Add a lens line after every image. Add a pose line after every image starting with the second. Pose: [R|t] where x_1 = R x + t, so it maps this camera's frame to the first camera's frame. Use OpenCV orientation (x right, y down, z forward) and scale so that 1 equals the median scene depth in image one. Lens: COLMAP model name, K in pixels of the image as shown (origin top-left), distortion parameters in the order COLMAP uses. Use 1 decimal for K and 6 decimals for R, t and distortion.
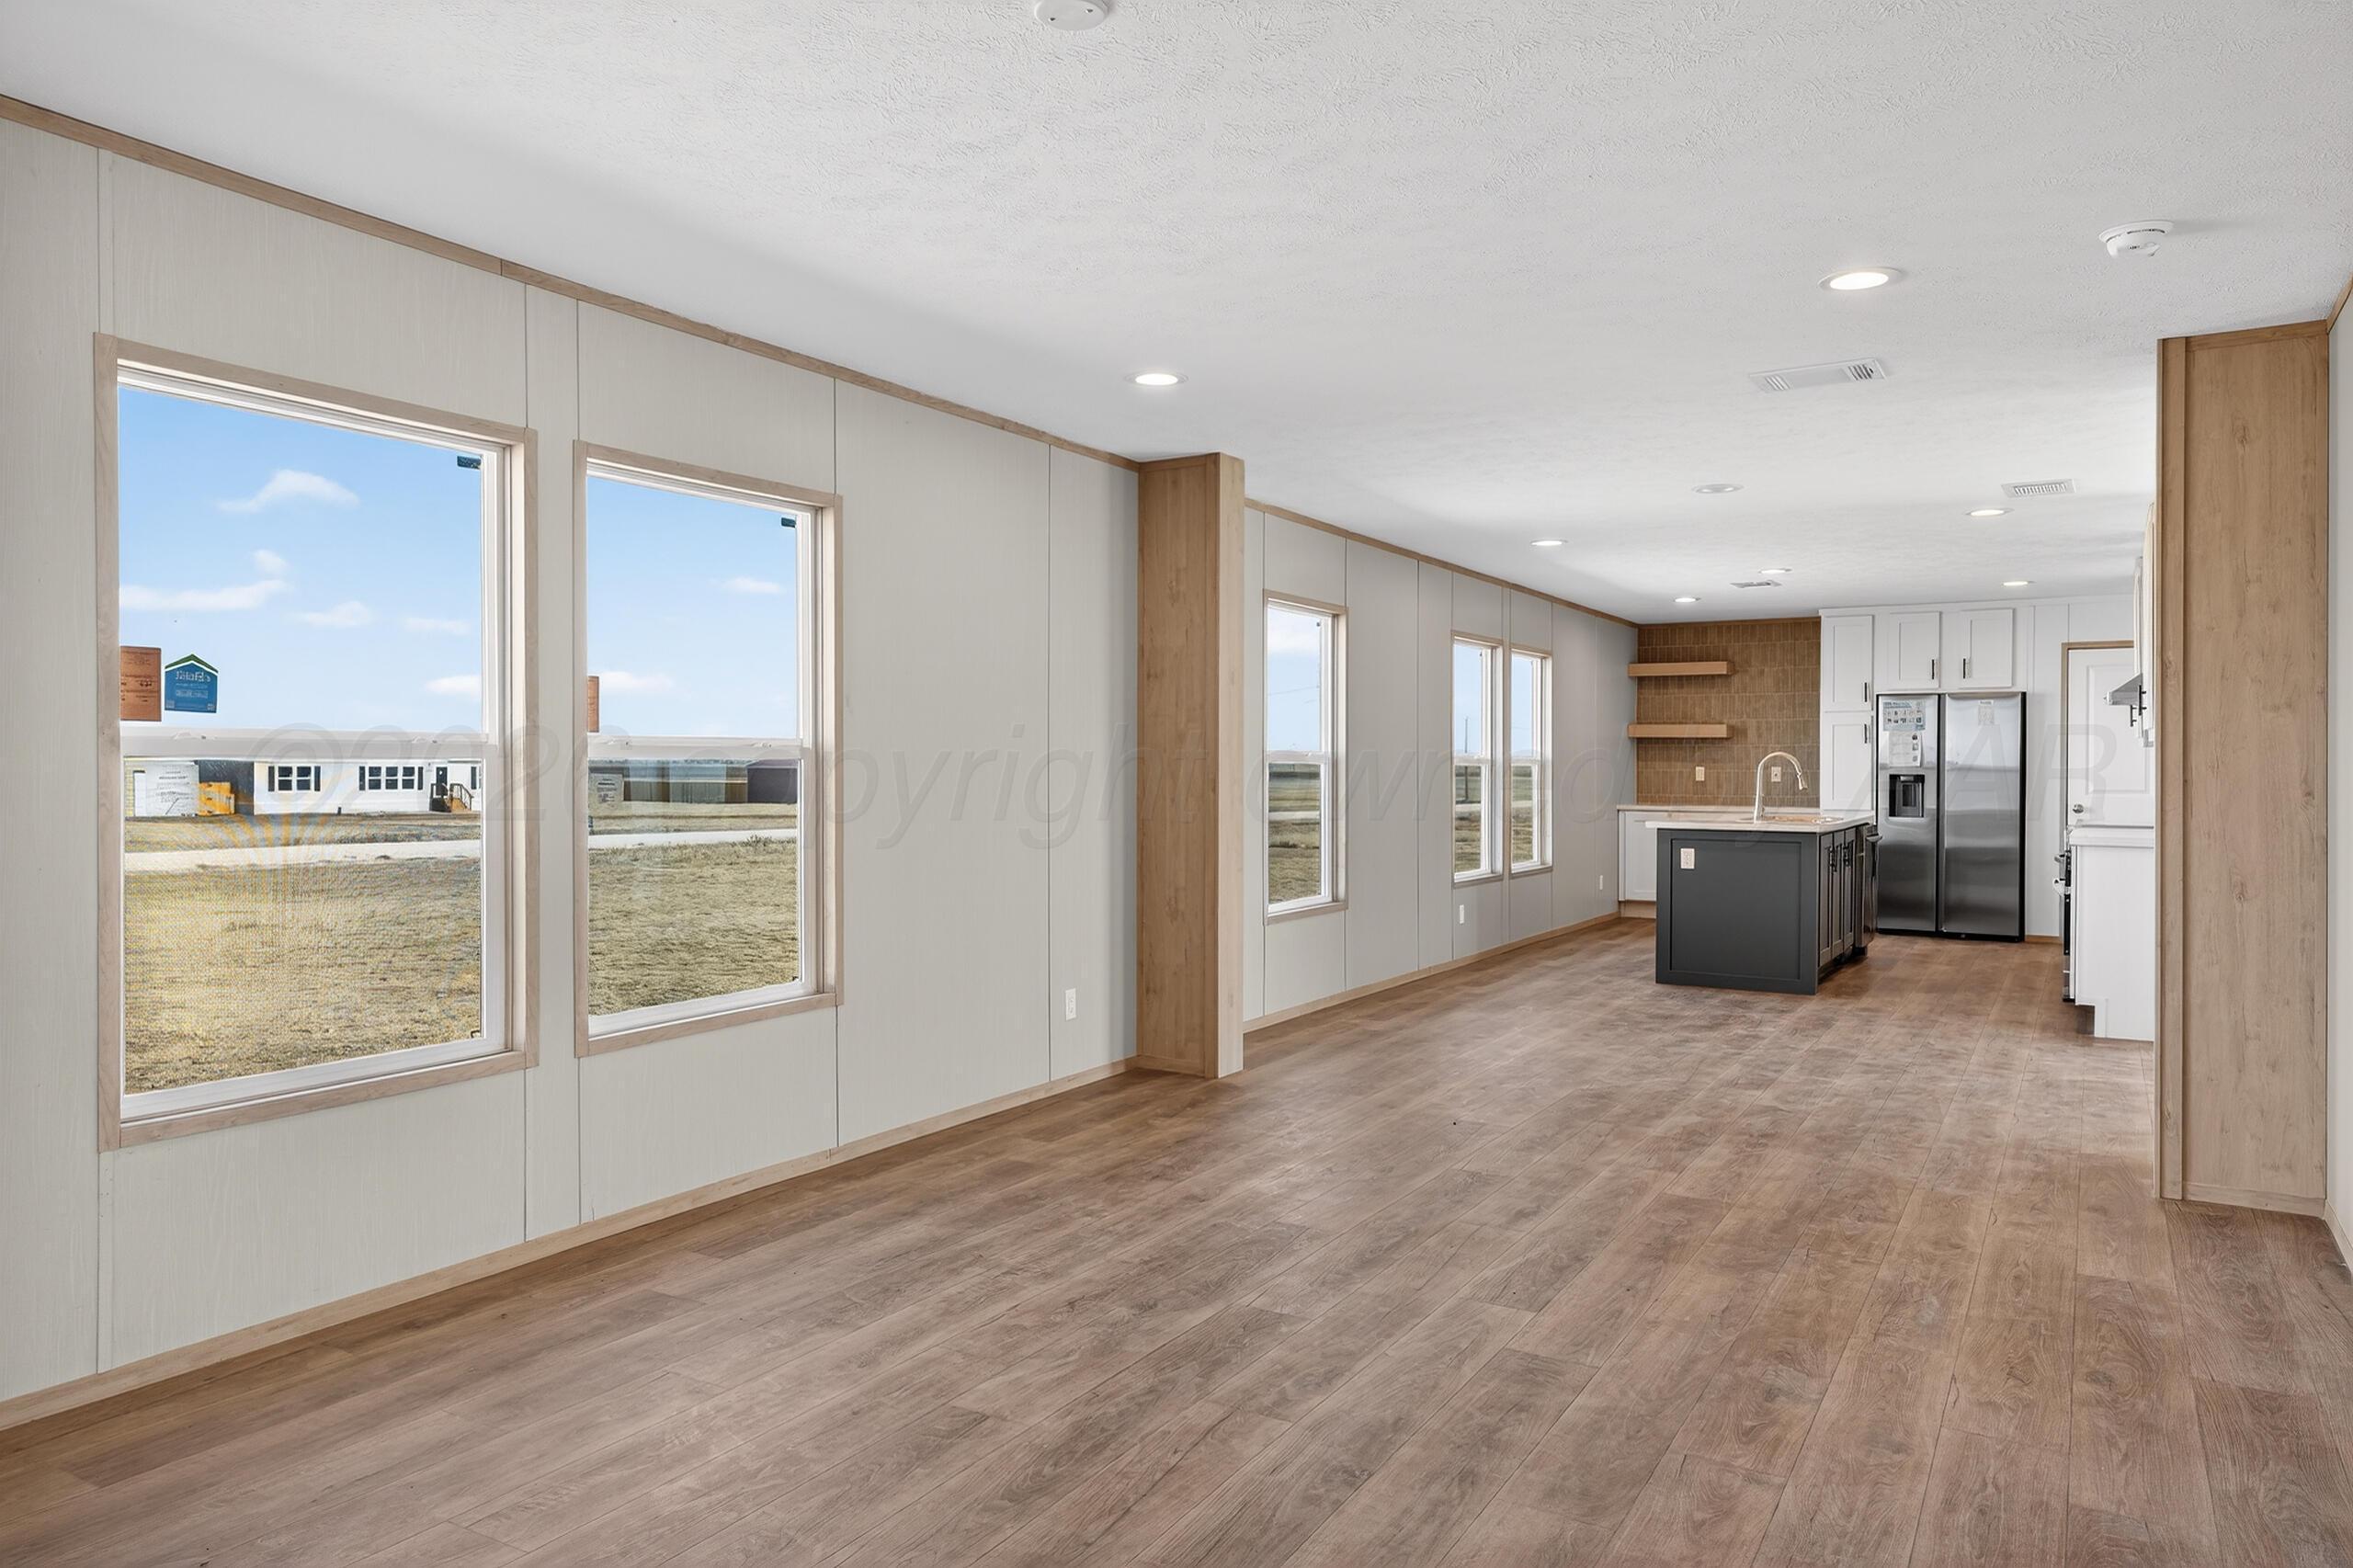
lens RADIAL K [[1503.7, 0, 1190.4], [0, 1503.7, 787.9], [0, 0, 1]] dist [0.053009, -0.000059]
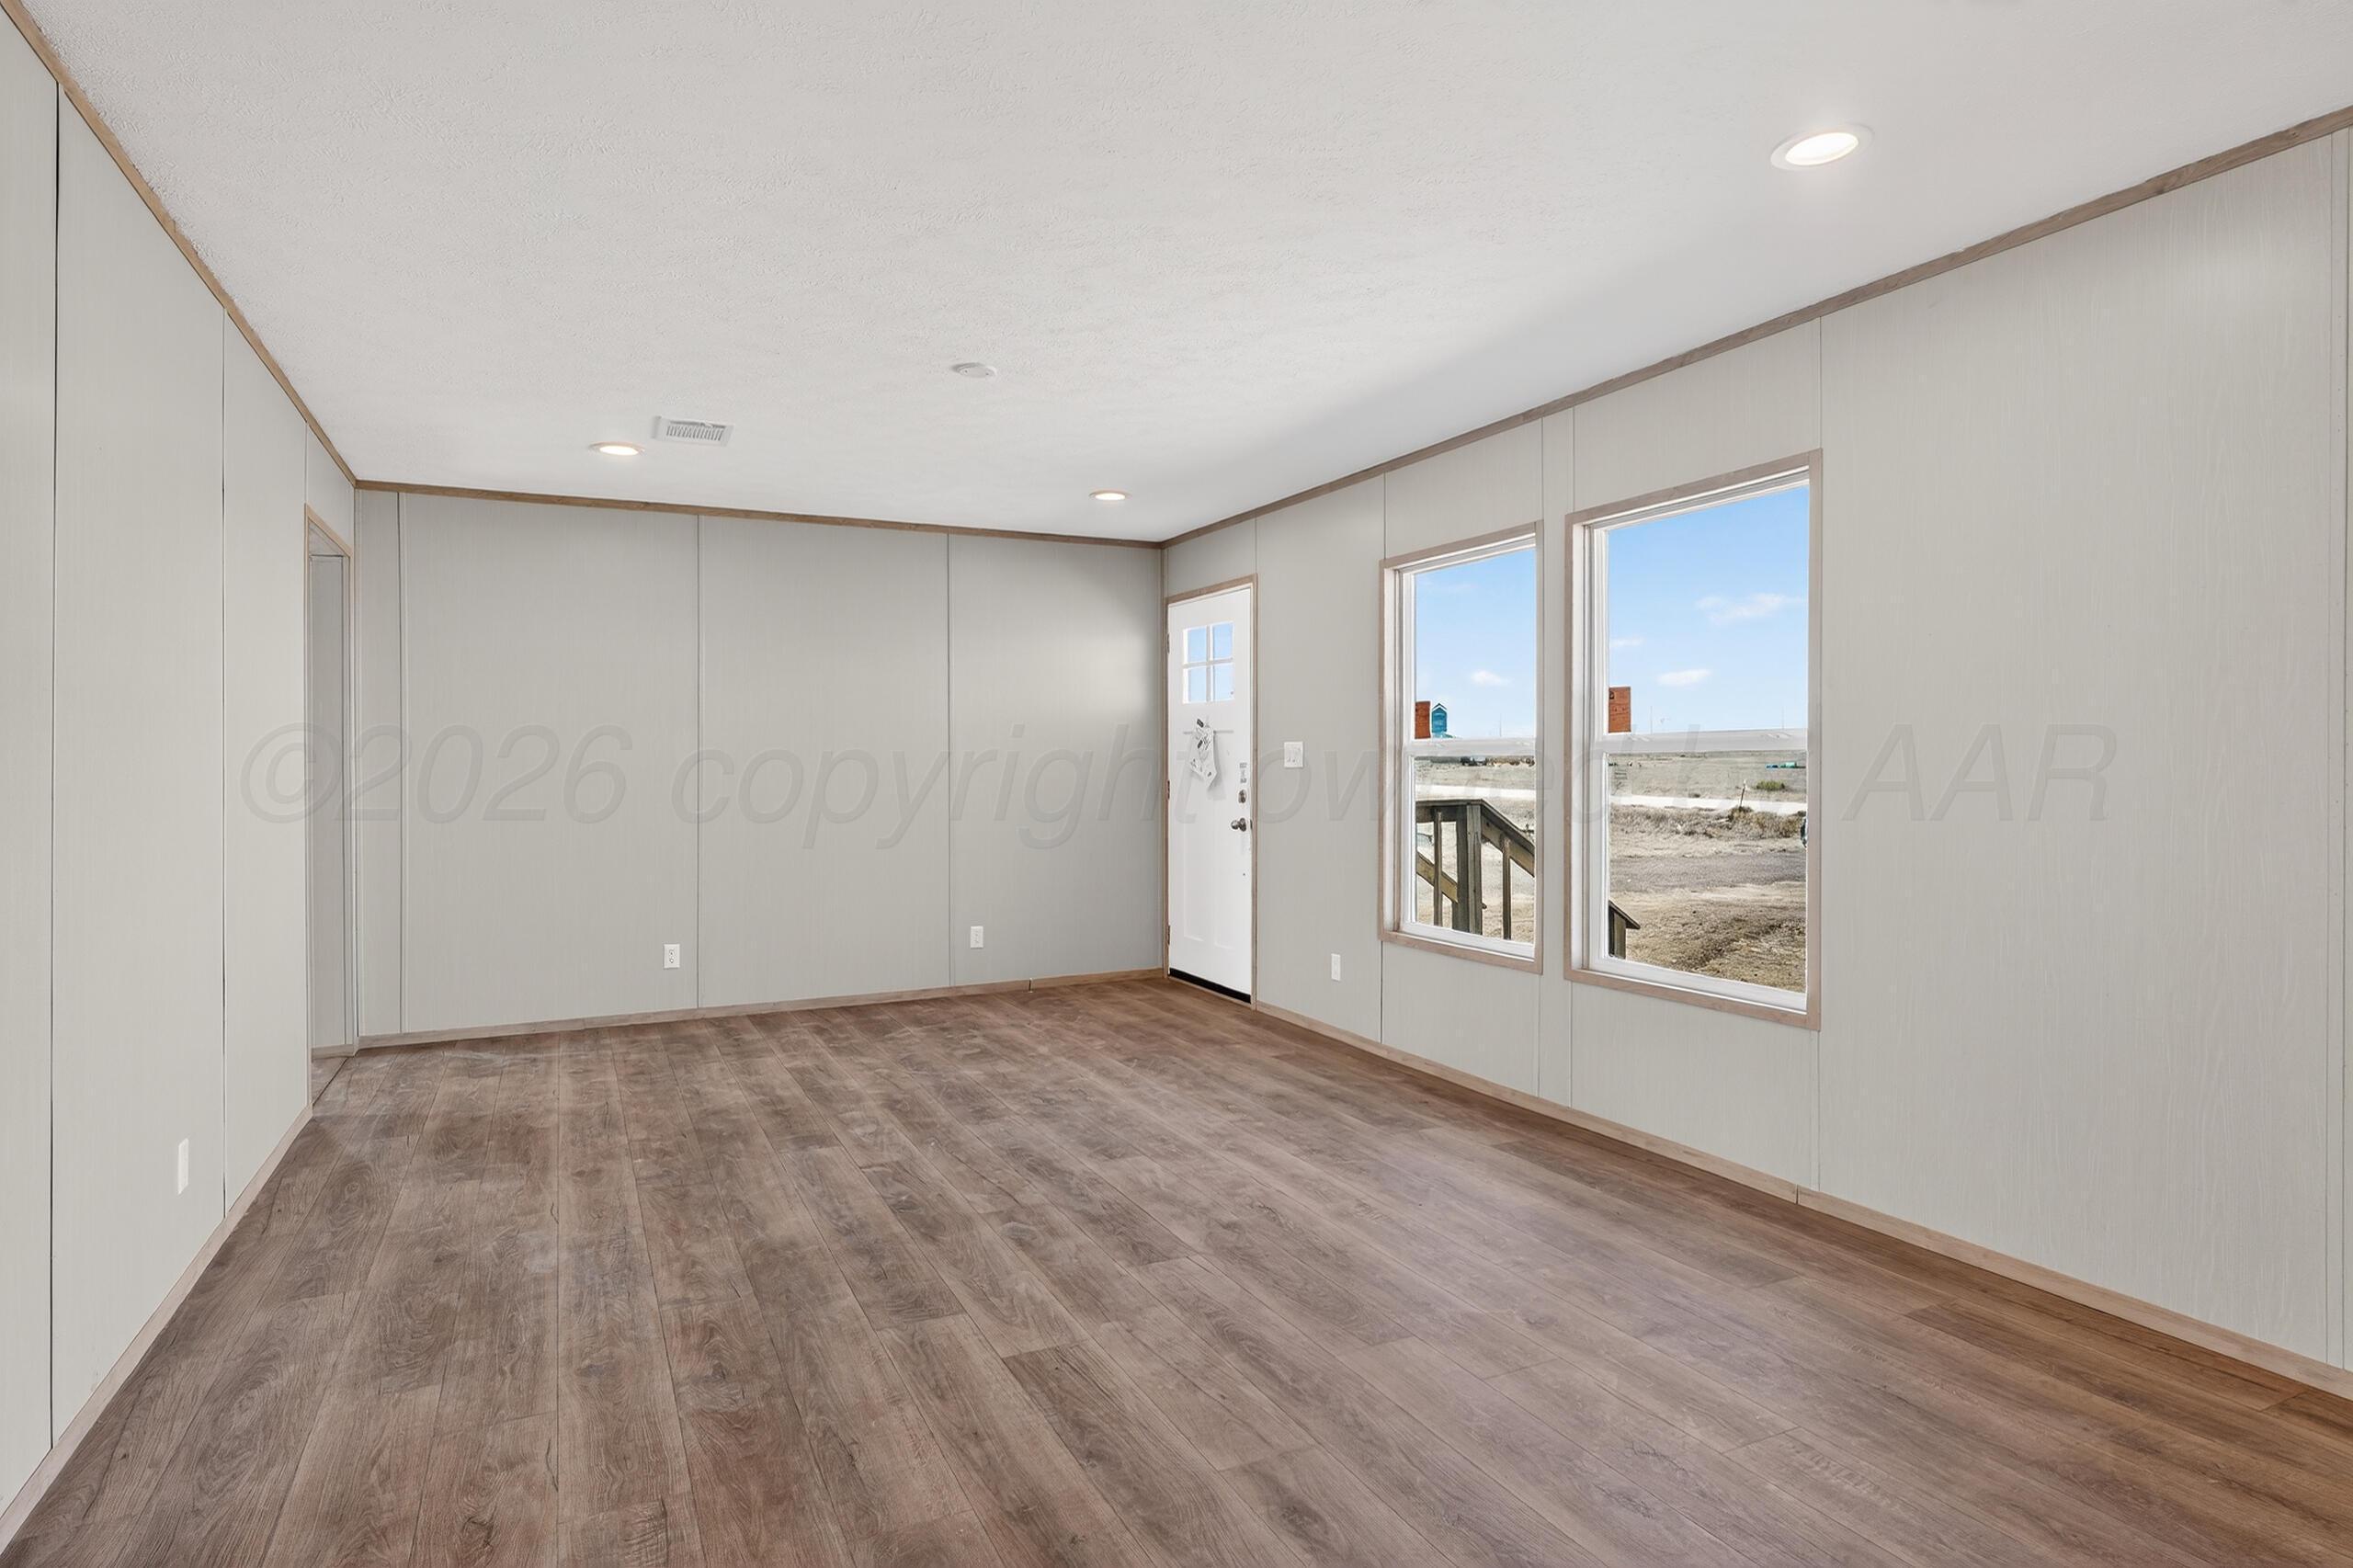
lens RADIAL K [[1266.8, 0, 1171.4], [0, 1266.8, 777.4], [0, 0, 1]] dist [-0.012792, 0.001849]
pose [[-0.550553, 0.002955, -0.834795, 0.863016], [-0.015312, 0.999790, 0.013638, -0.010528], [0.834660, 0.020291, -0.550392, 1.611514]]
